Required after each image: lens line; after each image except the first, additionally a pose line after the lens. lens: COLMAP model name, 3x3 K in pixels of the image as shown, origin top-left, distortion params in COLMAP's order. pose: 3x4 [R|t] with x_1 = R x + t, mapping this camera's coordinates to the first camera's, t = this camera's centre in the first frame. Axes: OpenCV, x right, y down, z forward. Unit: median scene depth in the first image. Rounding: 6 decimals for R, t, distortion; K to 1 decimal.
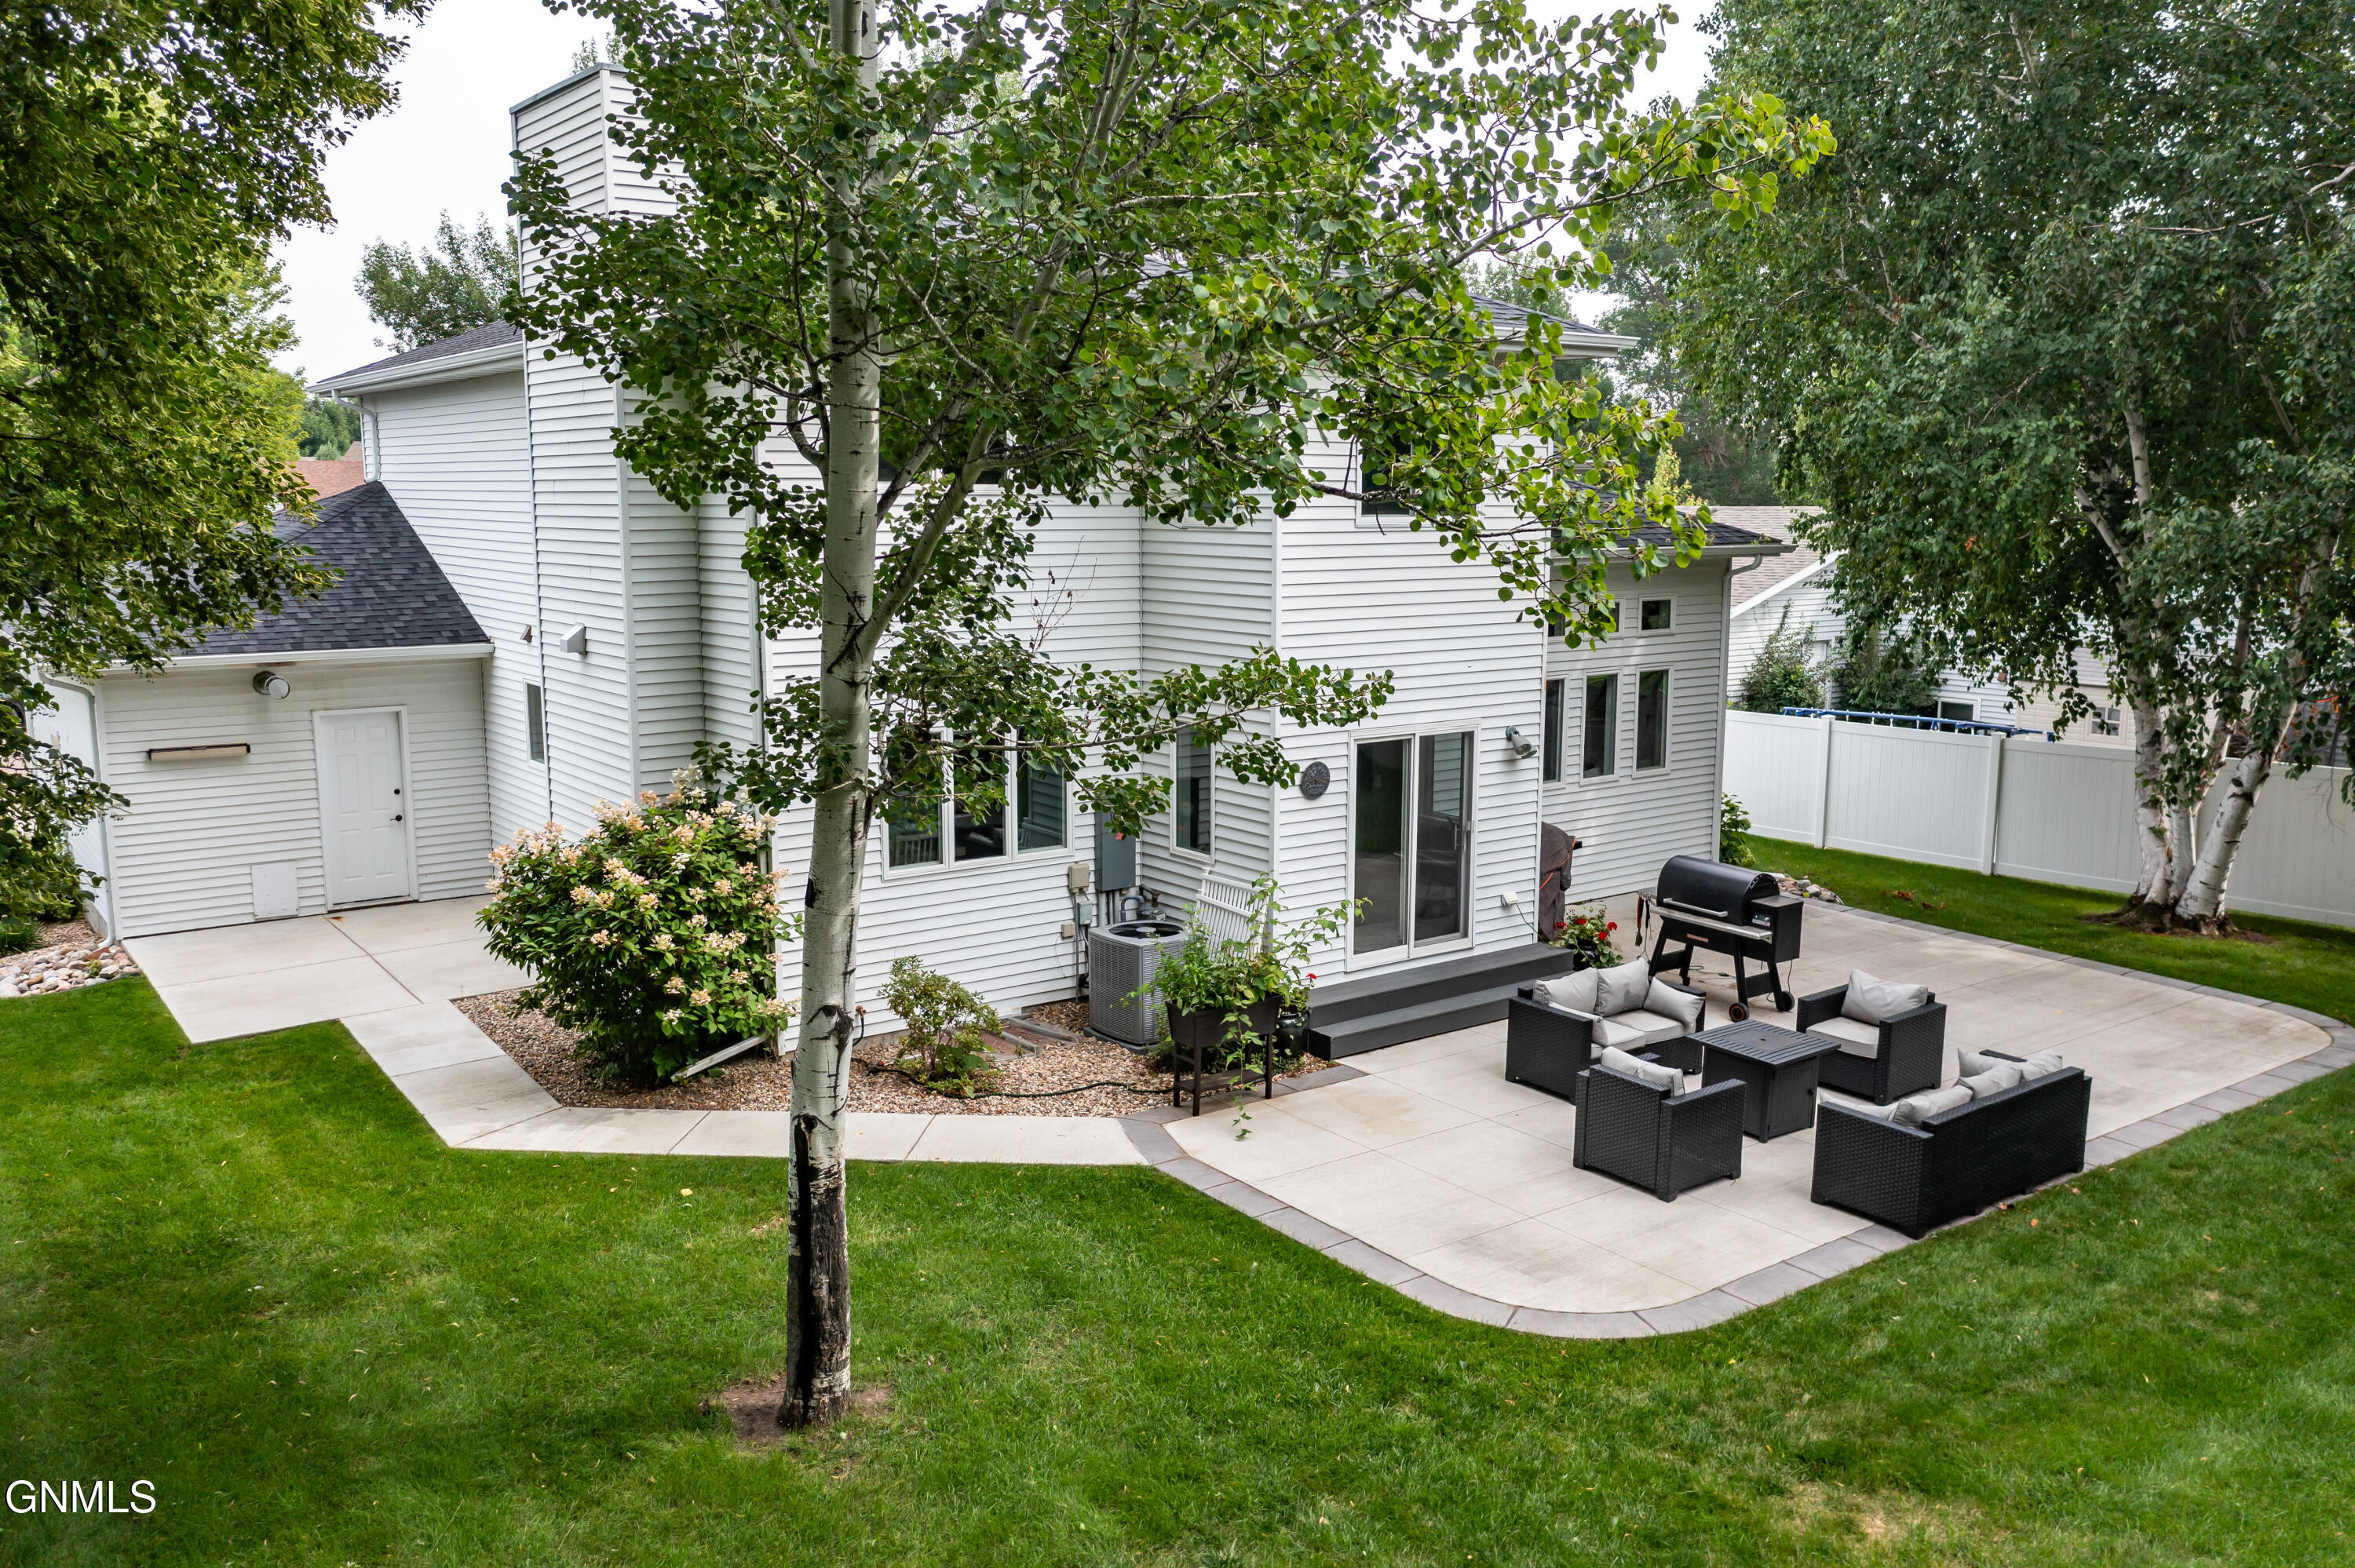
lens RADIAL K [[1853.4, 0, 1177.5], [0, 1853.4, 784.0], [0, 0, 1]] dist [-0.010406, -0.000117]
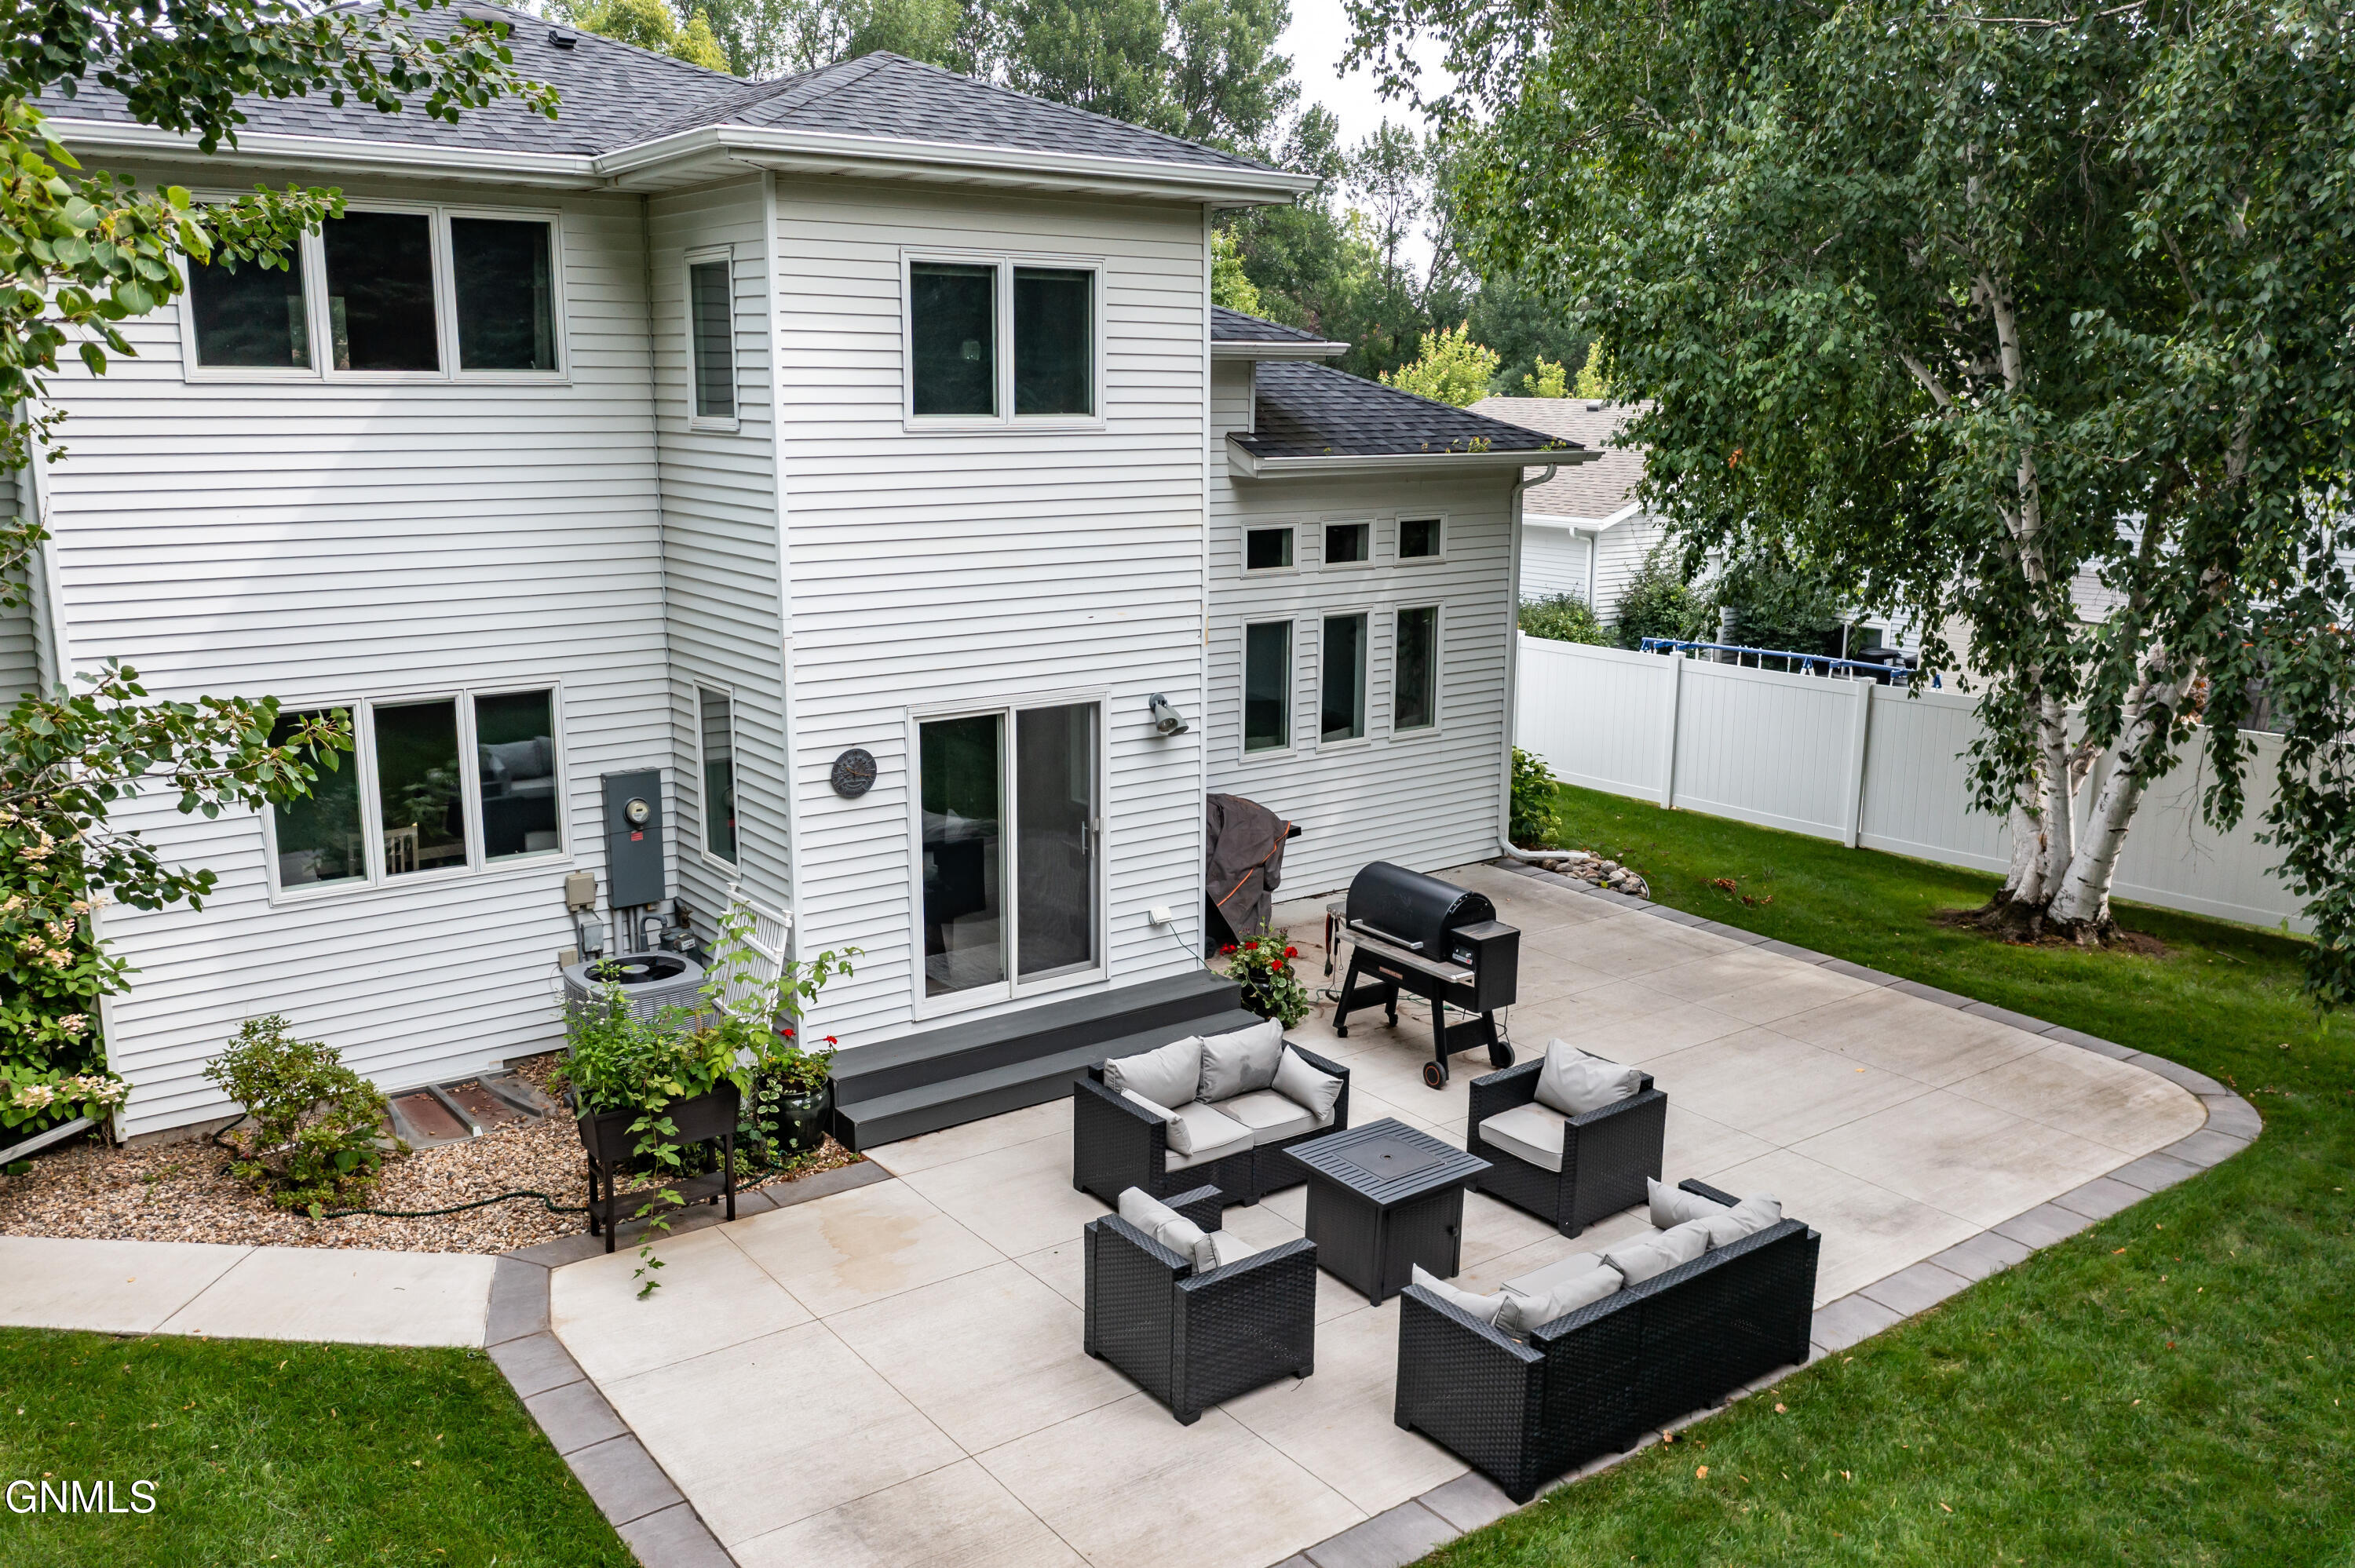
lens RADIAL K [[1863.8, 0, 1177.5], [0, 1863.8, 784.0], [0, 0, 1]] dist [-0.010532, -0.008504]
pose [[0.999982, 0.004730, 0.003659, 0.194137], [-0.004934, 0.998323, 0.057682, -0.039963], [-0.003380, -0.057699, 0.998328, 0.240694]]
